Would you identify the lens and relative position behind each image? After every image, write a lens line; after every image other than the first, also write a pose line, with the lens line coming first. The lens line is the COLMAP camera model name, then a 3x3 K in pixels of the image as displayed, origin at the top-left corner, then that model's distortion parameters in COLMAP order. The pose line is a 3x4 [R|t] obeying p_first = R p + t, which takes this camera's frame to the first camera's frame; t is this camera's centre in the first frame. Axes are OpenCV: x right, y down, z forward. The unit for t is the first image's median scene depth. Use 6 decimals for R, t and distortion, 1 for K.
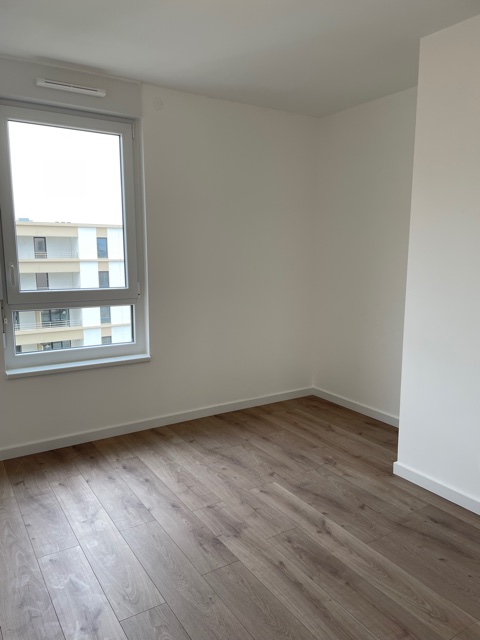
lens RADIAL K [[487.3, 0, 243.9], [0, 487.3, 320.9], [0, 0, 1]] dist [0.010819, -0.029839]
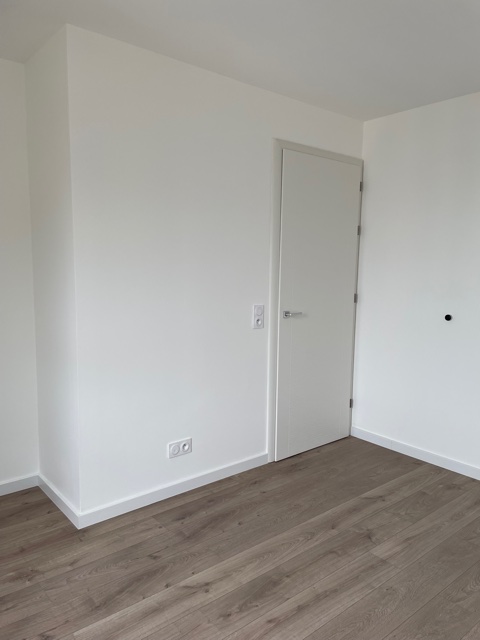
lens RADIAL K [[487.3, 0, 242.4], [0, 487.3, 319.5], [0, 0, 1]] dist [0.010819, -0.029839]
pose [[-0.124905, -0.129092, 0.983735, -0.629418], [0.138409, 0.979537, 0.146115, -0.157006], [-0.982467, 0.154408, -0.104482, 0.924269]]
